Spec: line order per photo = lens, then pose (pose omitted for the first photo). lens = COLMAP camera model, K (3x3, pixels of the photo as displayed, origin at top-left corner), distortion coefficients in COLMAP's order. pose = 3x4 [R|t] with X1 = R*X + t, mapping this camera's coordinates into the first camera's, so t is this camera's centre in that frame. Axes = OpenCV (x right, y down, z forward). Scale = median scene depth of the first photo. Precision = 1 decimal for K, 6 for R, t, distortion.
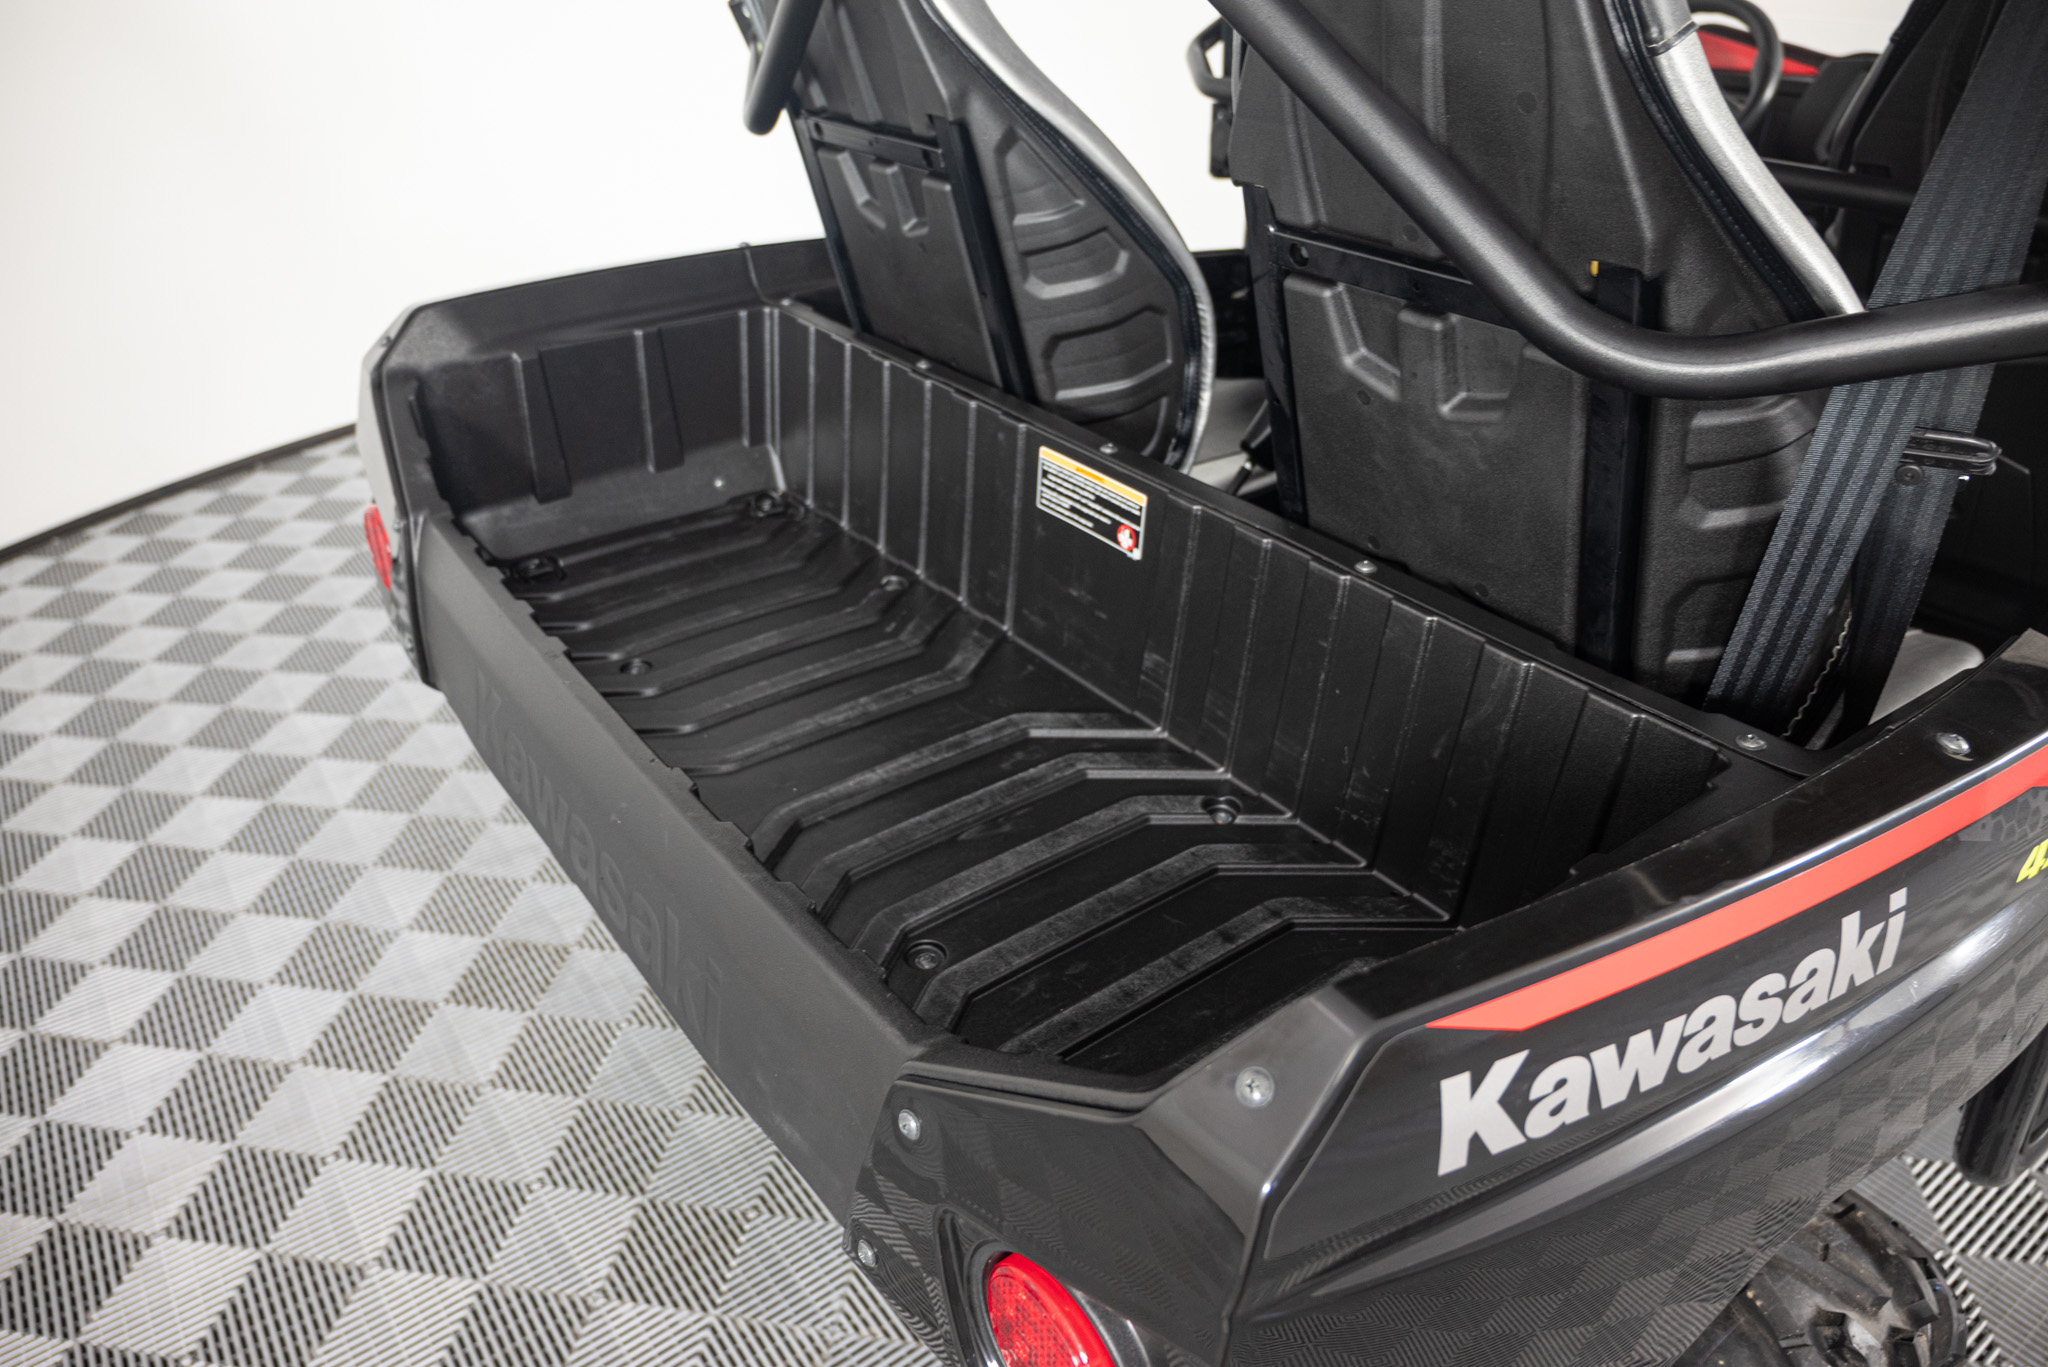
lens RADIAL K [[1387.5, 0, 1024.0], [0, 1387.5, 683.5], [0, 0, 1]] dist [-0.000976, 0.000660]
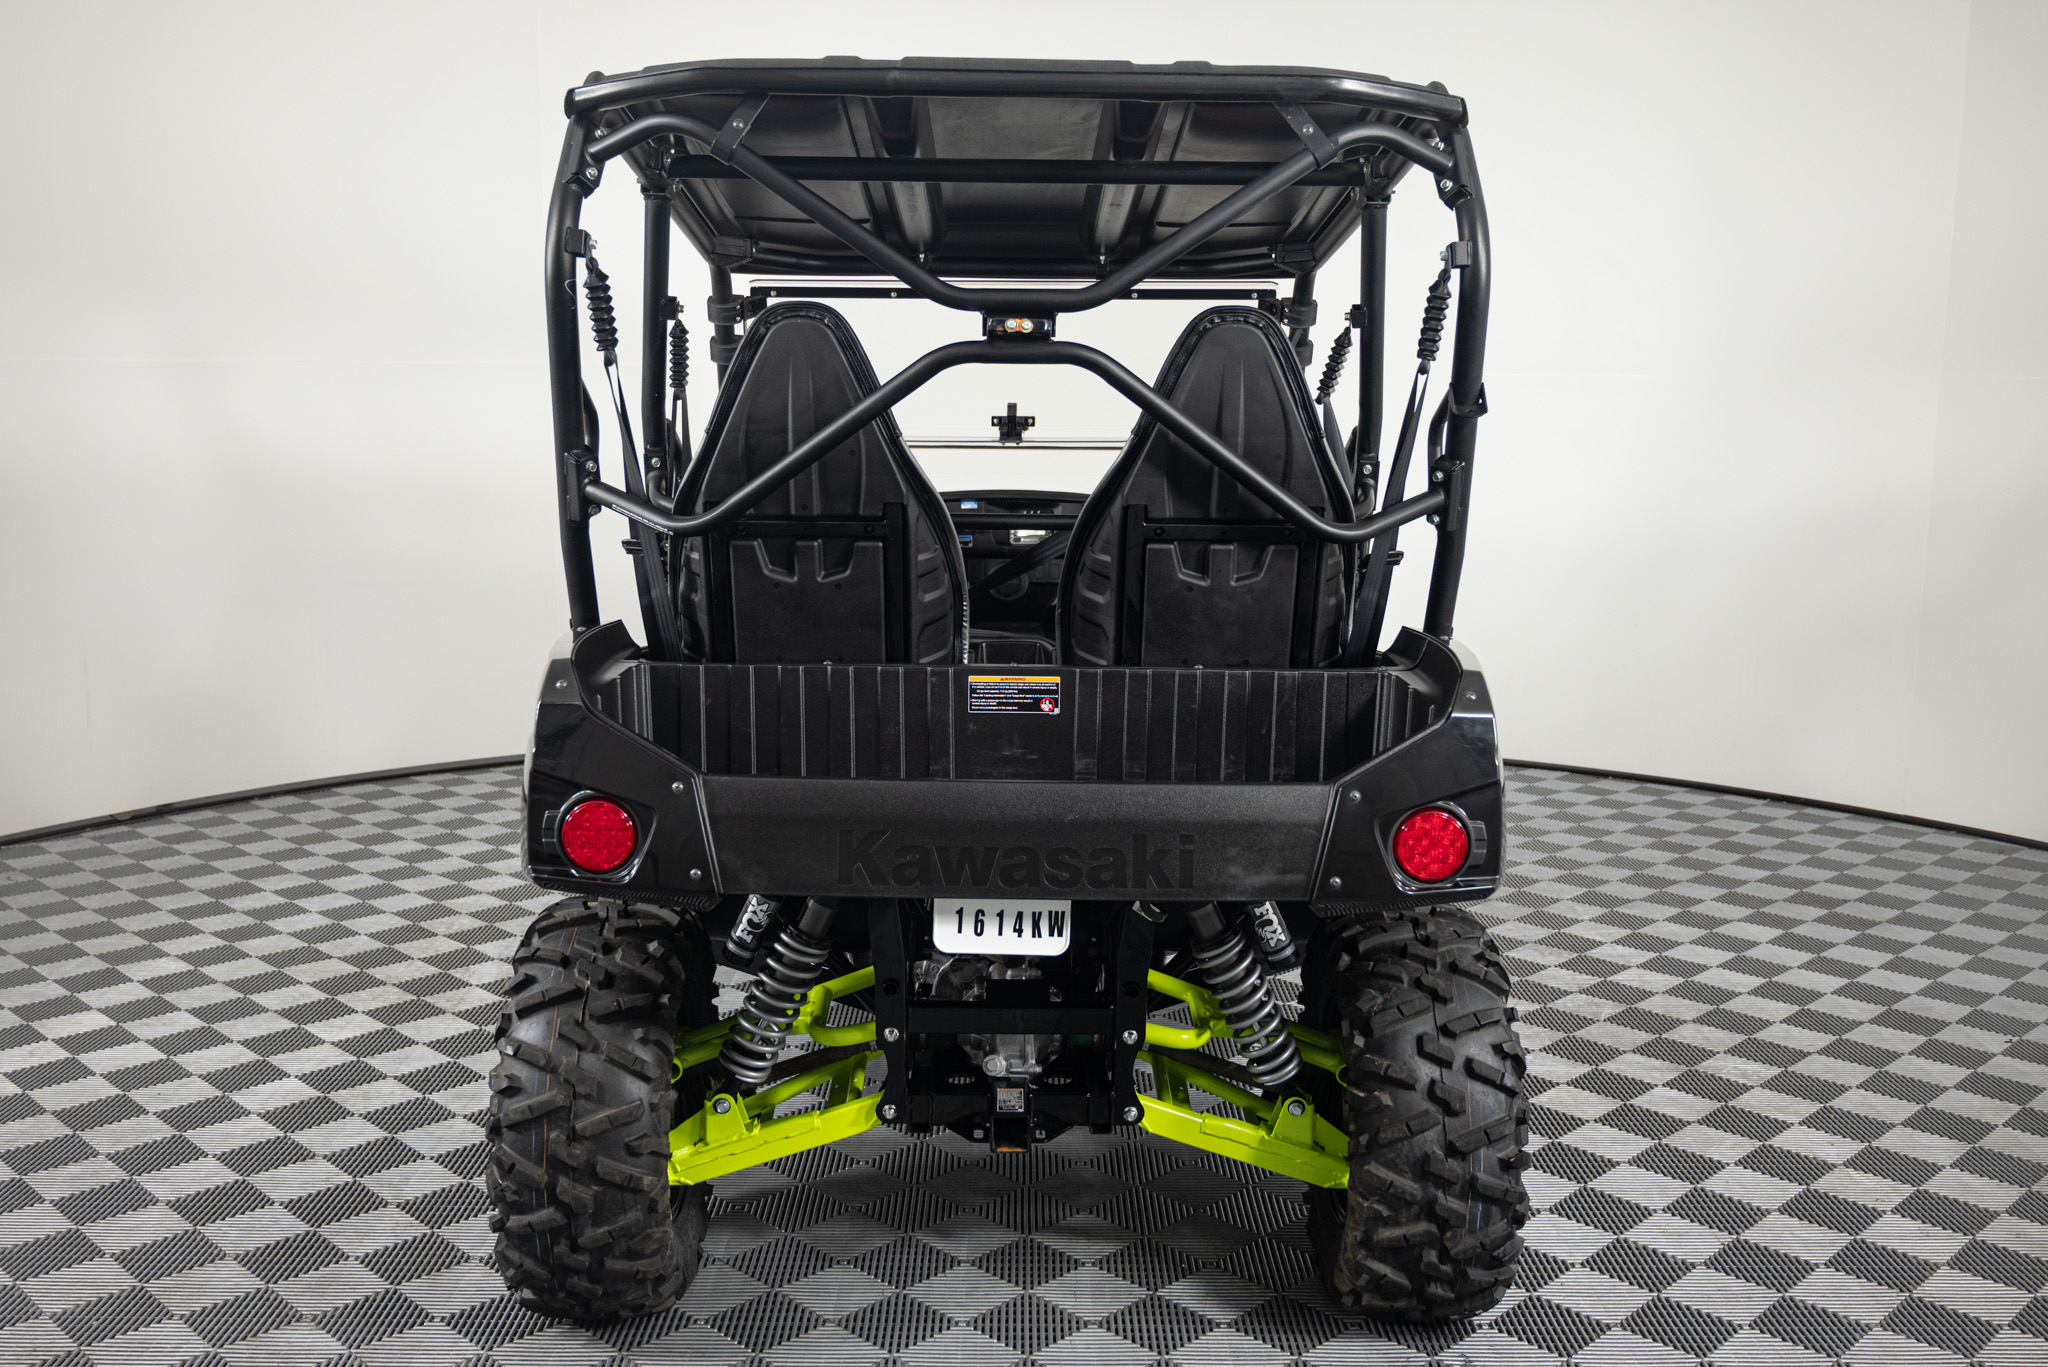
lens RADIAL K [[1904.4, 0, 1024.0], [0, 1904.4, 683.5], [0, 0, 1]] dist [-0.000701, 0.000029]
pose [[0.579648, -0.093443, 0.809491, -1.937376], [0.405469, 0.894765, -0.187056, 0.320032], [-0.706826, 0.436650, 0.556538, -0.372422]]
